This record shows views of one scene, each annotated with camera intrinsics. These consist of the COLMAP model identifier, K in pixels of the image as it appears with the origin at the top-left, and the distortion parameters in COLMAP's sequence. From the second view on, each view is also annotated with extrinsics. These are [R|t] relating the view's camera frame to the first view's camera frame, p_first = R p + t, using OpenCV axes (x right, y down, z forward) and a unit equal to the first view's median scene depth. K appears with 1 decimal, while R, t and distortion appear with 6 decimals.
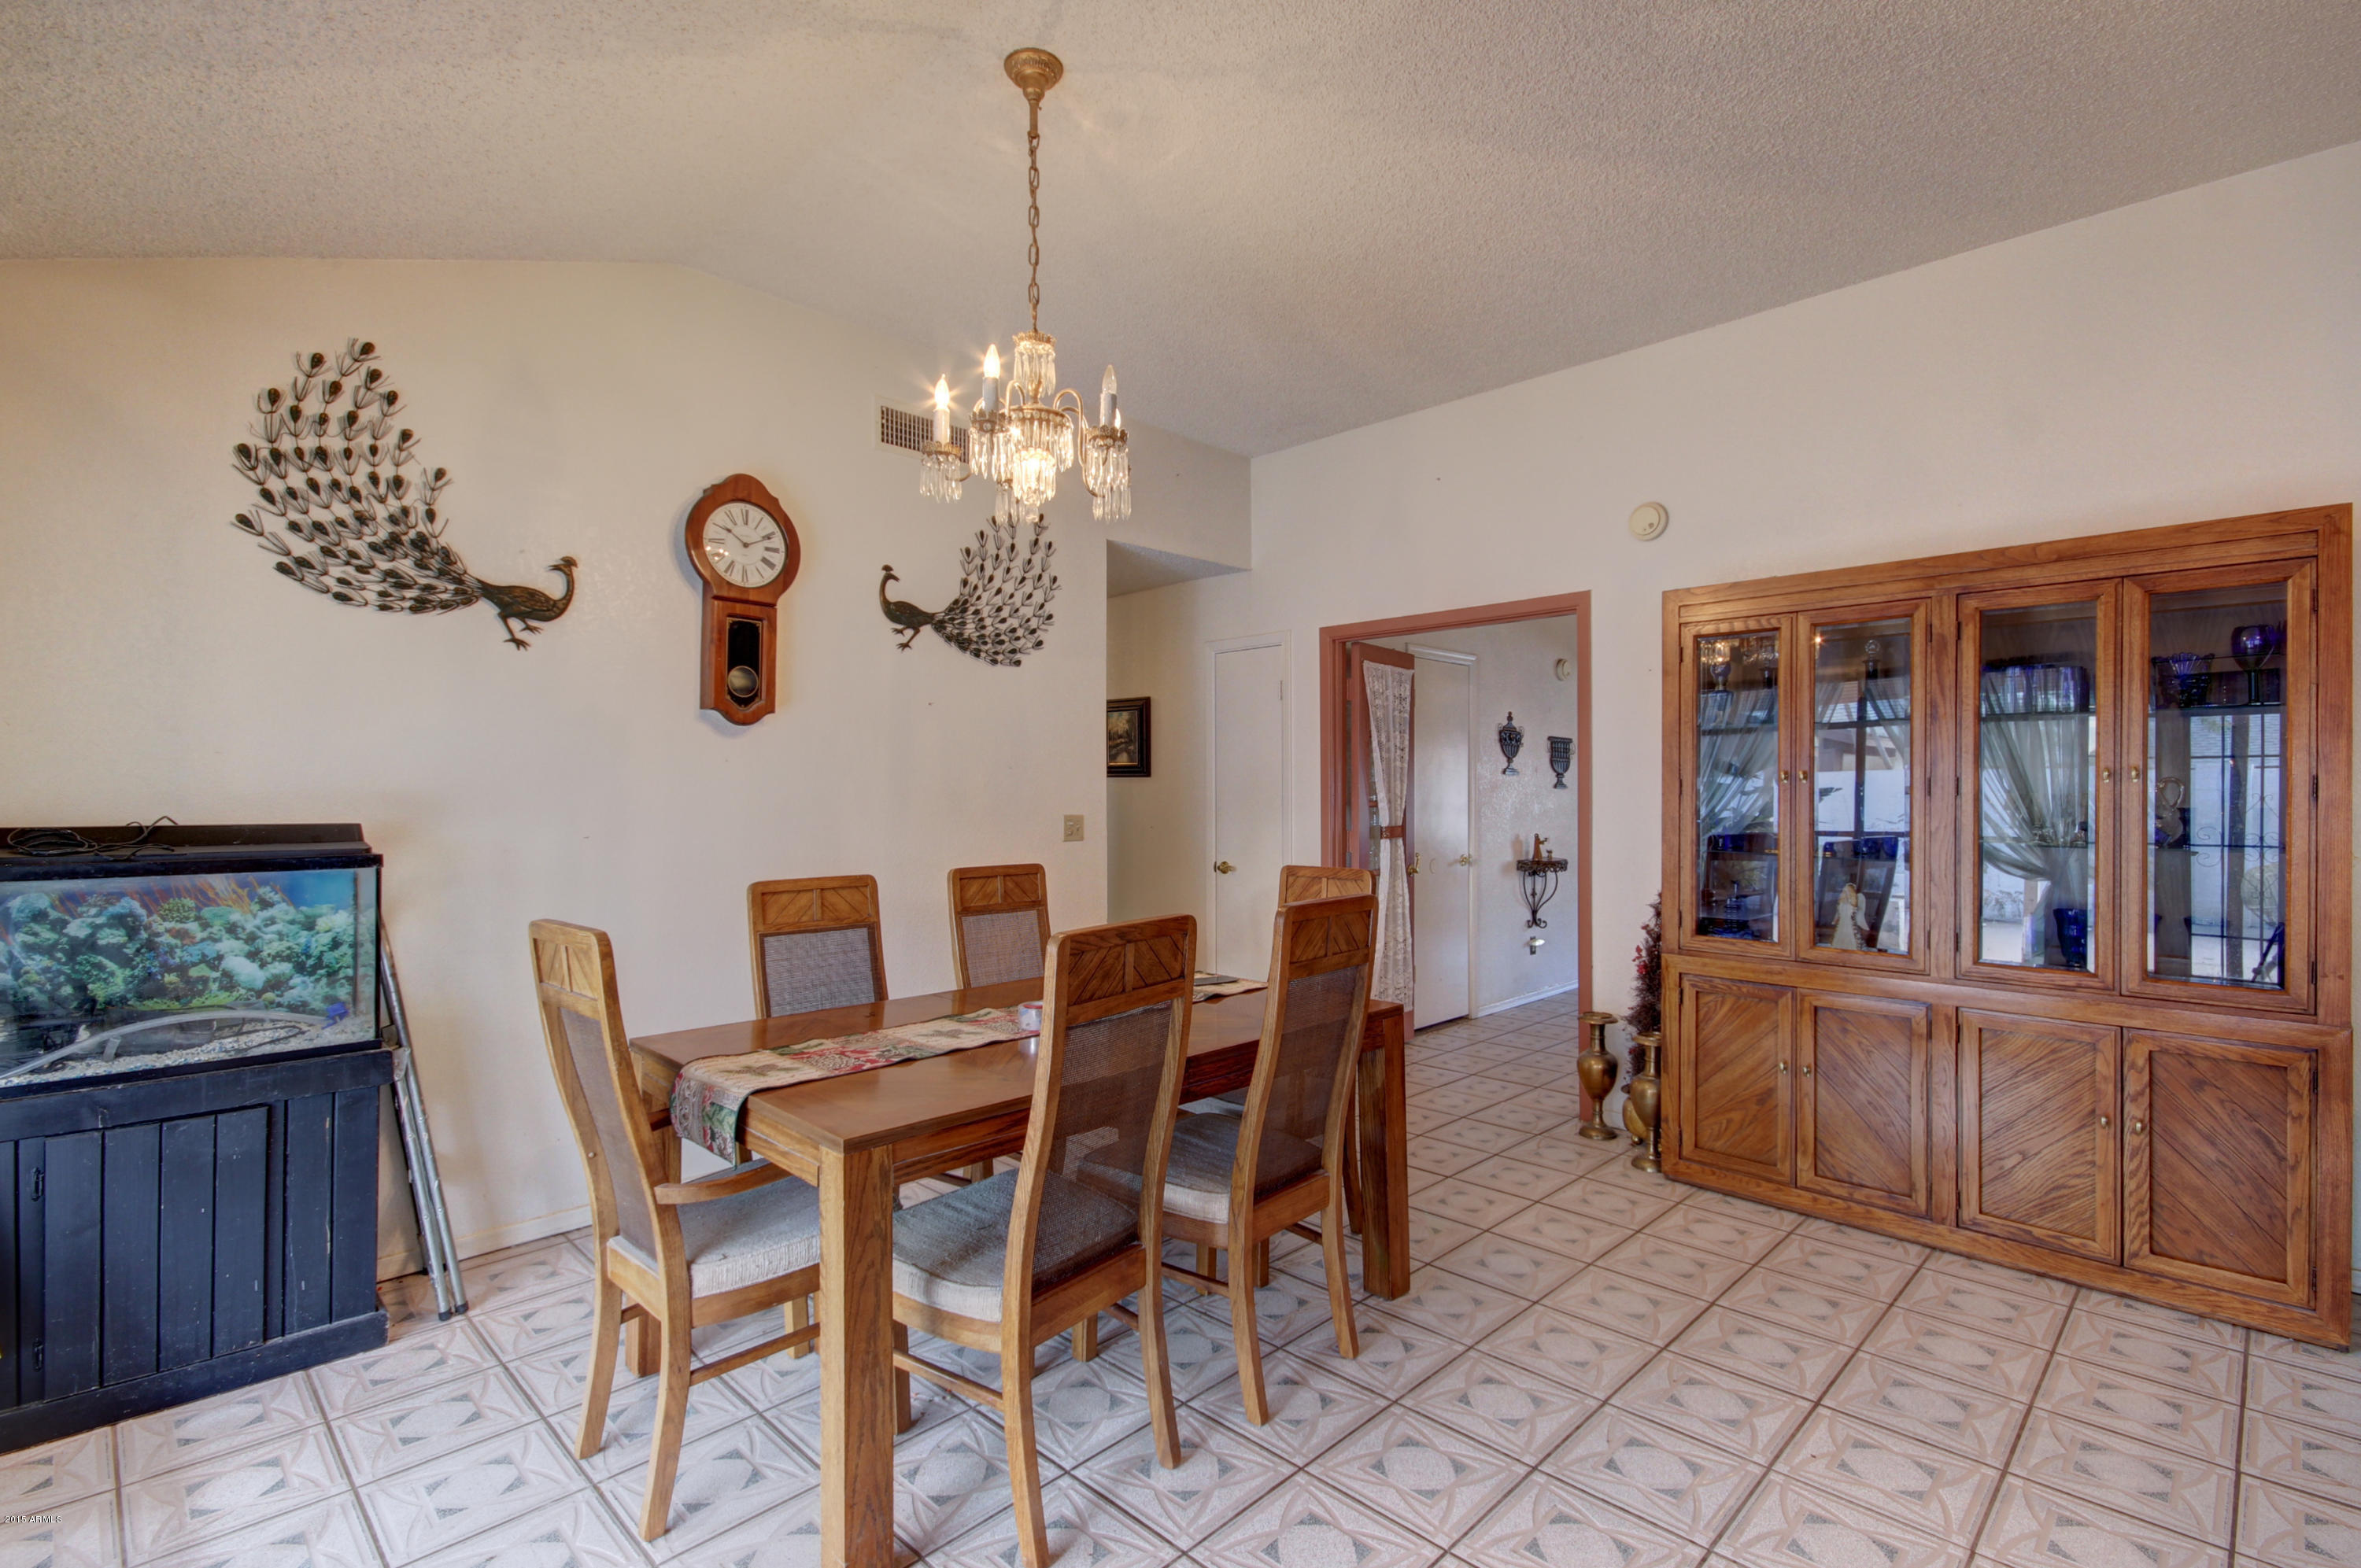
lens RADIAL K [[1086.7, 0, 1194.5], [0, 1086.7, 792.5], [0, 0, 1]] dist [0.028075, -0.015692]
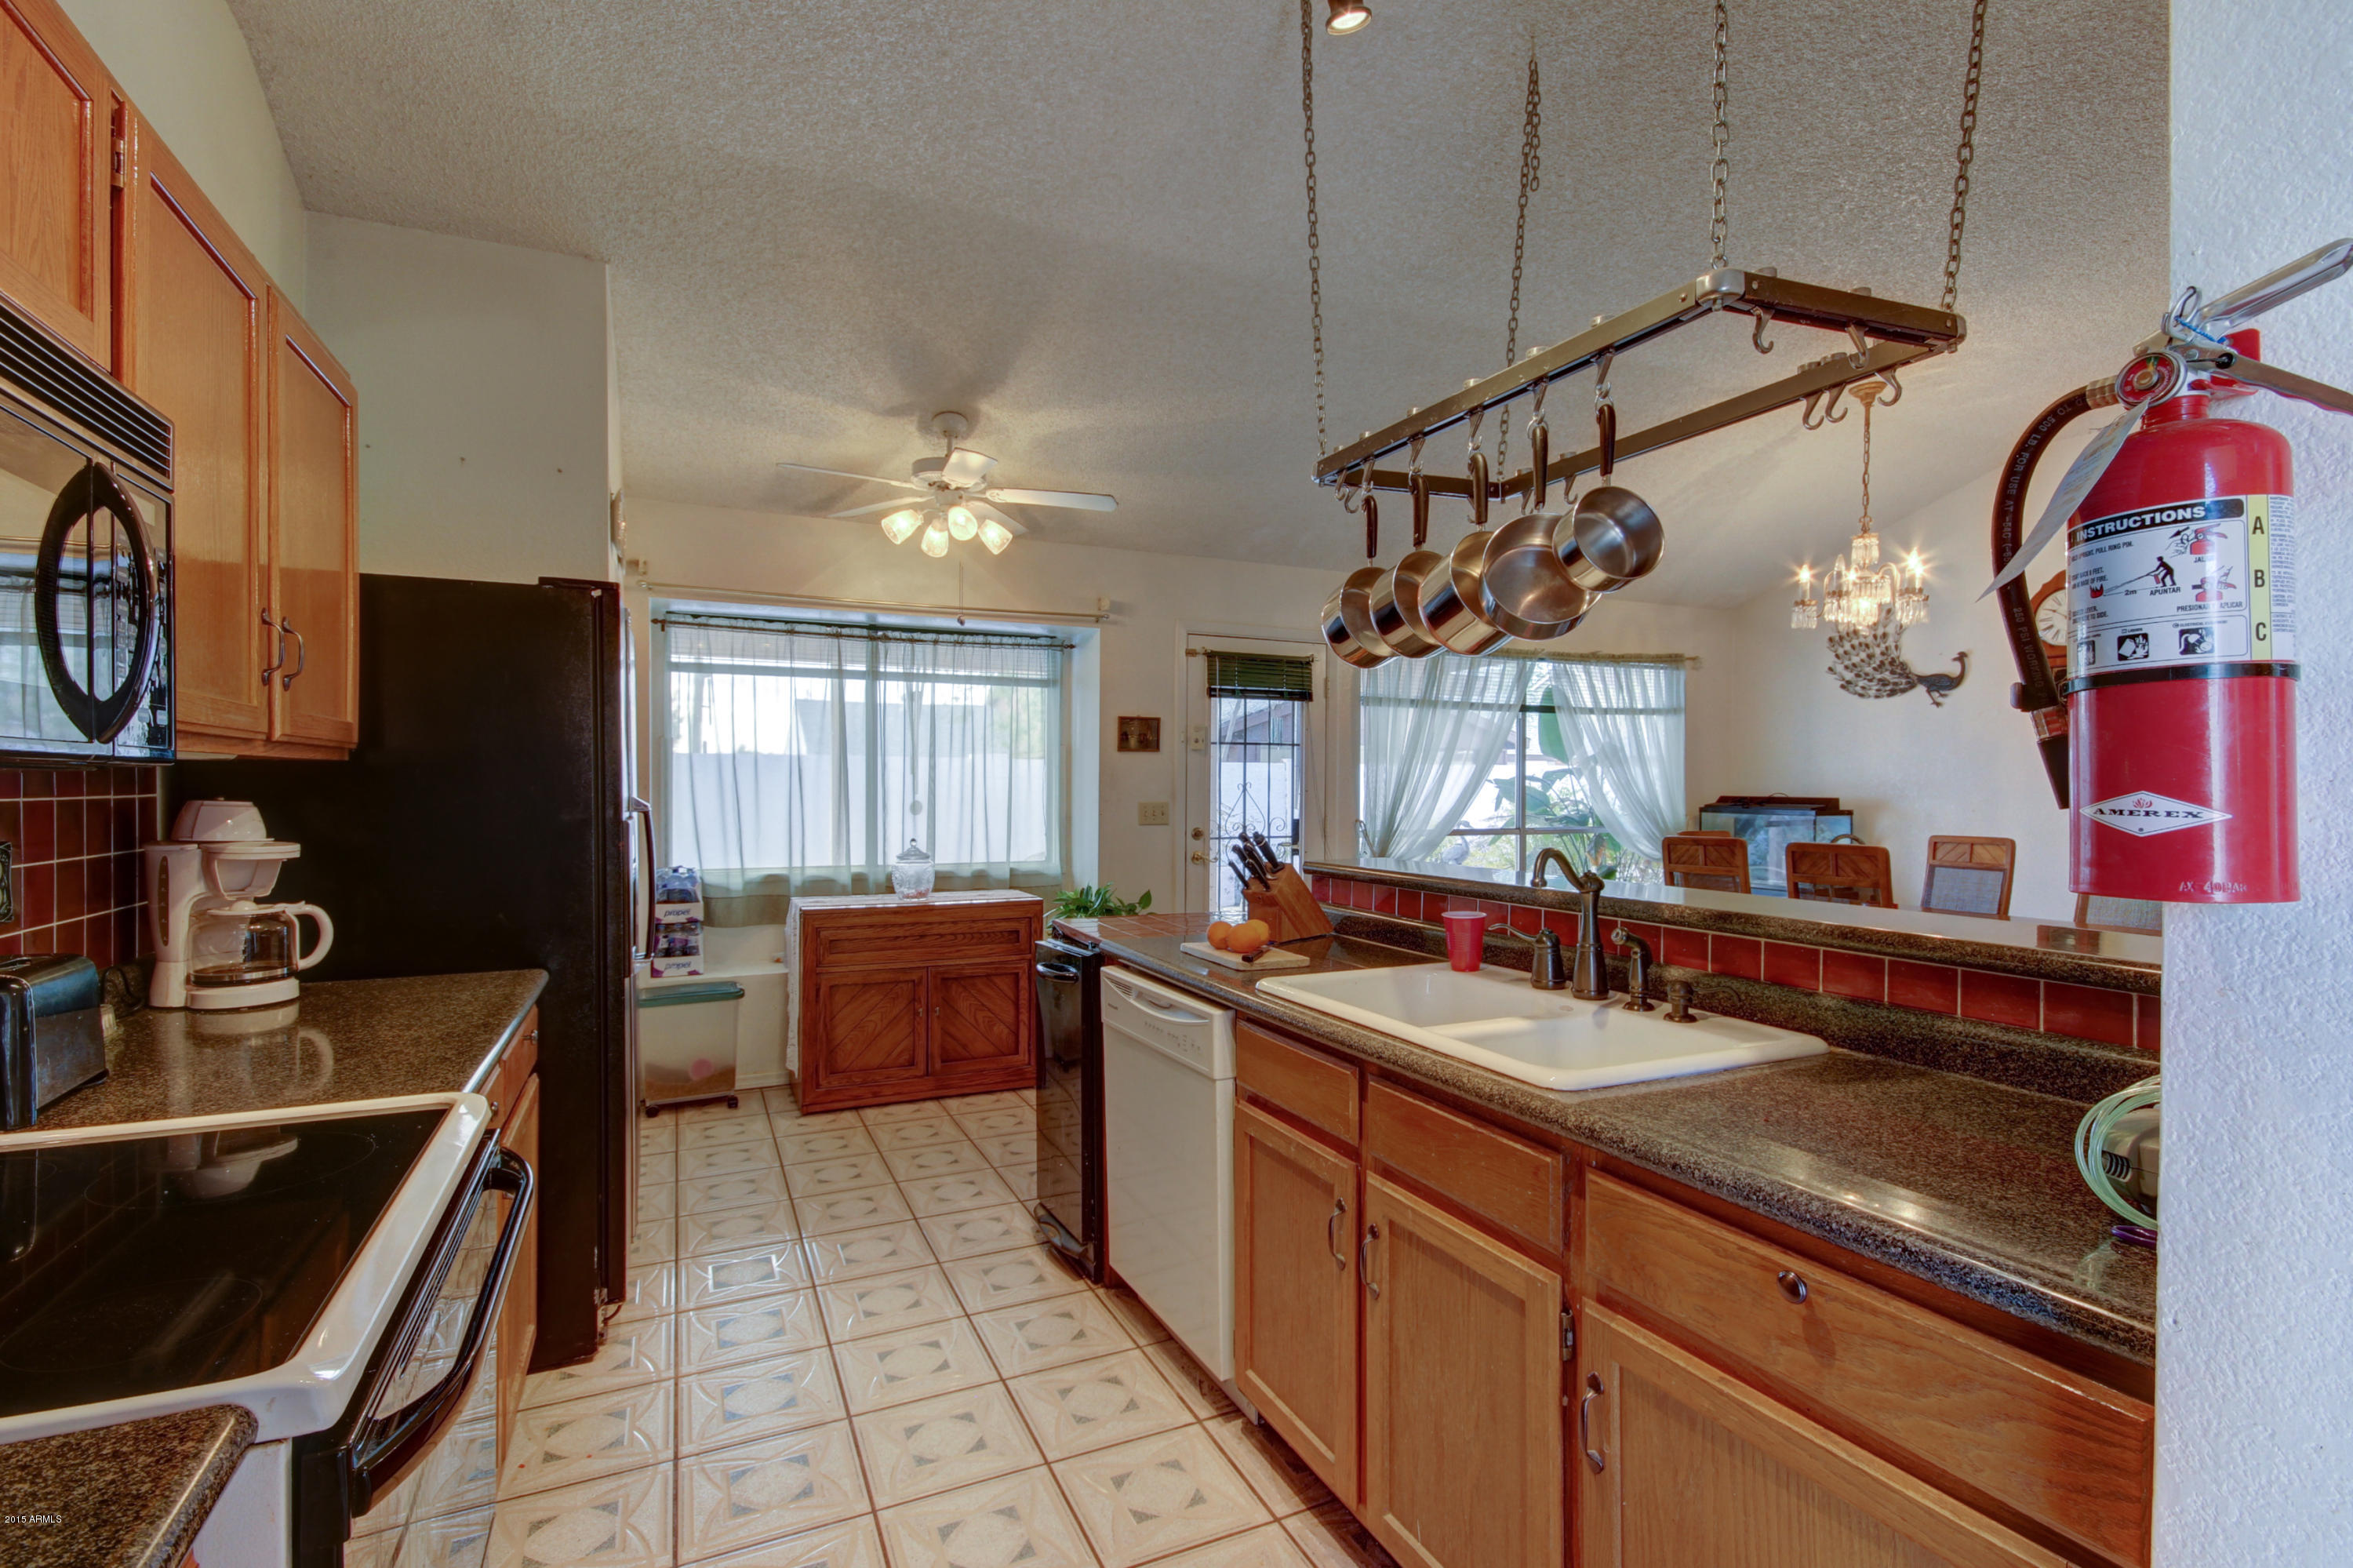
lens RADIAL K [[1083.3, 0, 1161.3], [0, 1083.3, 791.0], [0, 0, 1]] dist [0.028075, -0.015692]
pose [[-0.381143, 0.006358, -0.924494, 1.635627], [-0.006762, 0.999930, 0.009664, 0.001731], [0.924492, 0.009935, -0.381073, 0.501614]]
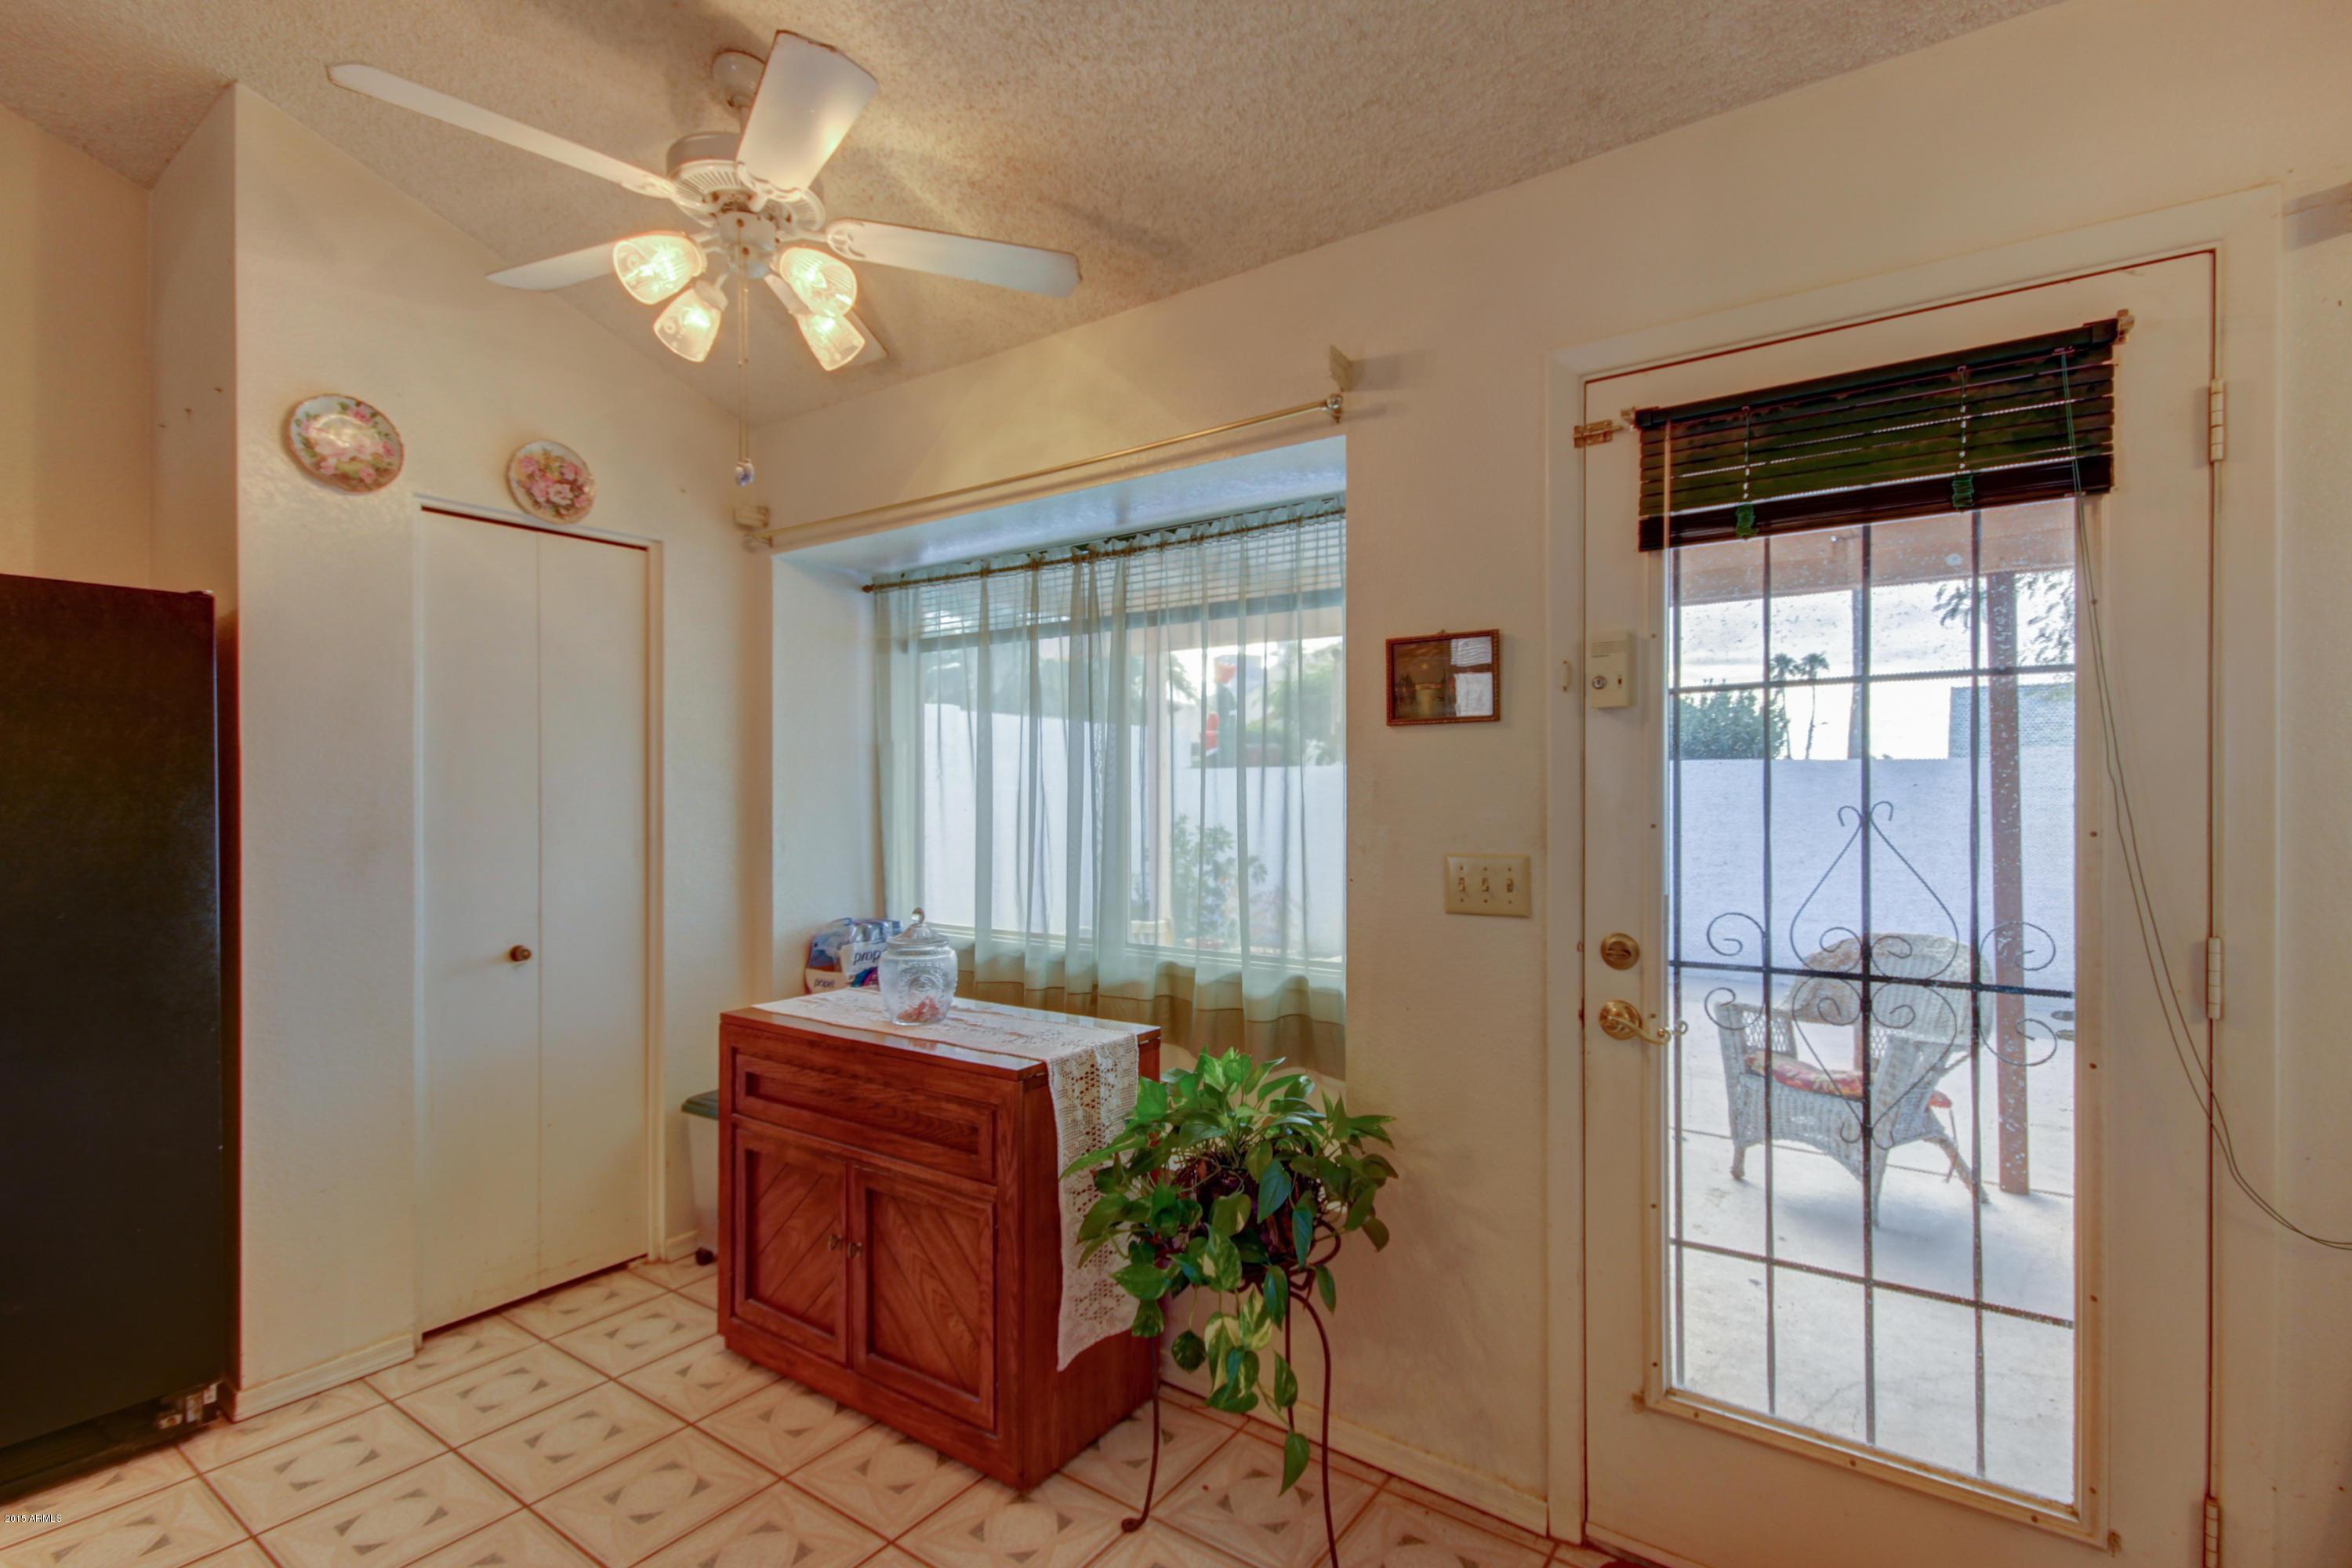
lens RADIAL K [[1104.7, 0, 1172.3], [0, 1104.7, 797.6], [0, 0, 1]] dist [0.025307, -0.008230]
pose [[-0.989311, 0.004662, -0.145750, 0.306252], [0.003671, 0.999968, 0.007067, -0.004915], [0.145778, 0.006457, -0.989296, 0.462682]]
